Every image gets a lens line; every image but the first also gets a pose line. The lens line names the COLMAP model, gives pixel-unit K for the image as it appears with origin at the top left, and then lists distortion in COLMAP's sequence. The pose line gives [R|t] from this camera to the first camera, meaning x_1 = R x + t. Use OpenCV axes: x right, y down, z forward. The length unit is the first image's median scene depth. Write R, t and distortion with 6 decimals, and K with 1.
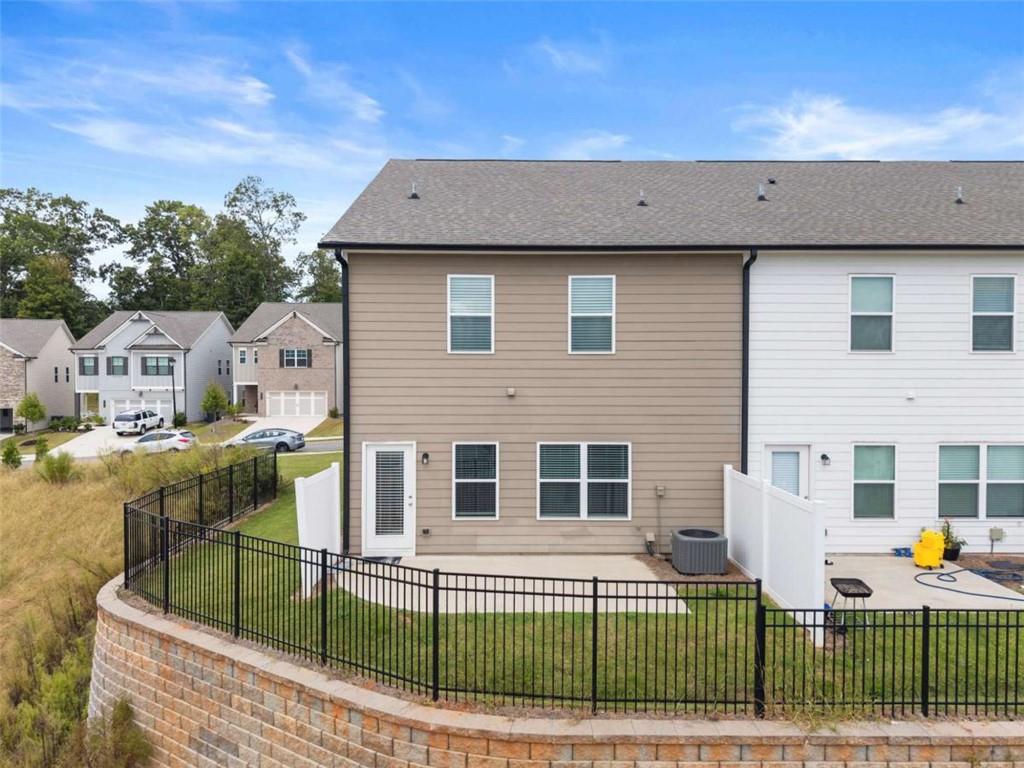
lens RADIAL K [[695.1, 0, 515.6], [0, 695.1, 382.4], [0, 0, 1]] dist [0.009394, -0.031233]
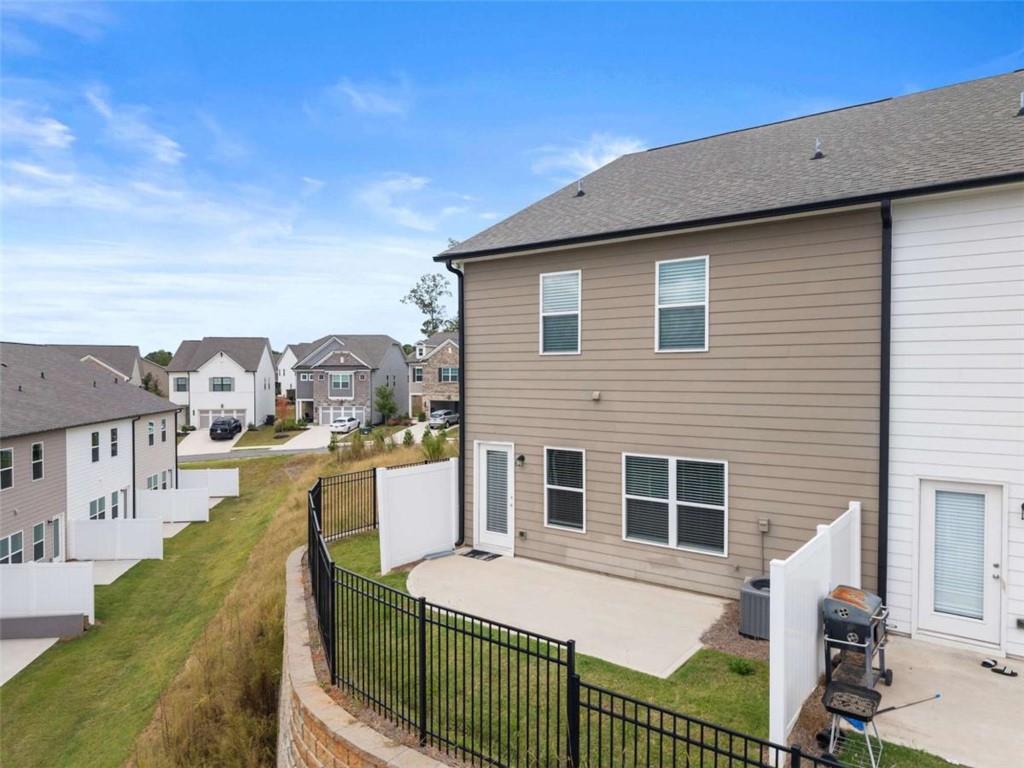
lens RADIAL K [[695.1, 0, 492.1], [0, 695.1, 381.4], [0, 0, 1]] dist [0.009394, -0.031233]
pose [[0.773767, 0.005630, -0.633446, 0.465613], [-0.005149, 0.999983, 0.002597, -0.006618], [0.633450, 0.001252, 0.773783, 0.203447]]
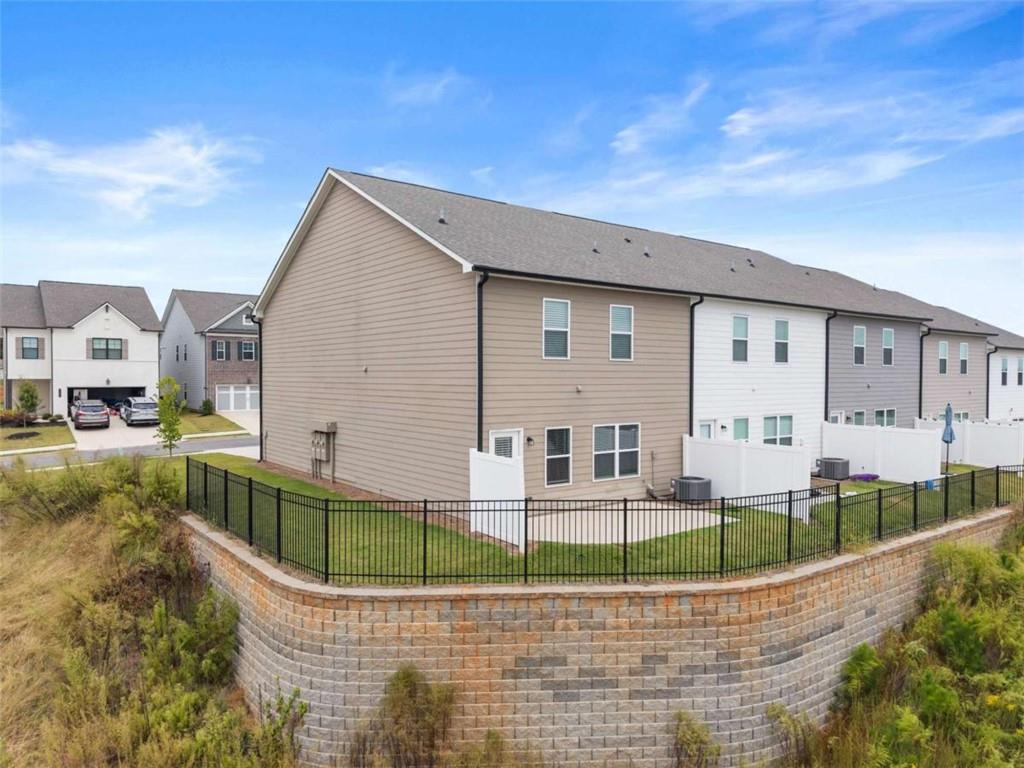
lens RADIAL K [[695.1, 0, 513.7], [0, 695.1, 383.9], [0, 0, 1]] dist [0.009394, -0.031233]
pose [[0.799012, -0.005091, 0.601293, -0.911771], [0.003313, 0.999986, 0.004064, -0.000640], [-0.601306, -0.001255, 0.799018, 0.004314]]
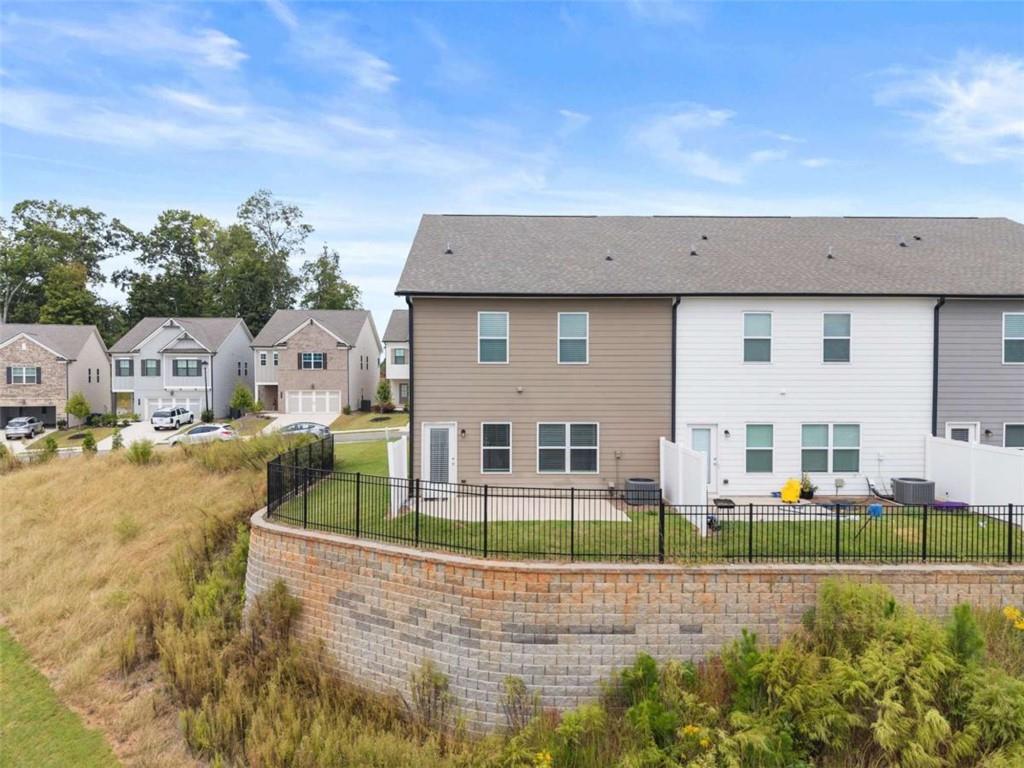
lens RADIAL K [[695.1, 0, 515.7], [0, 695.1, 380.3], [0, 0, 1]] dist [0.009394, -0.031233]
pose [[0.999847, 0.000300, 0.017478, -0.042136], [-0.000242, 0.999994, -0.003326, -0.000378], [-0.017479, 0.003322, 0.999842, -0.512606]]
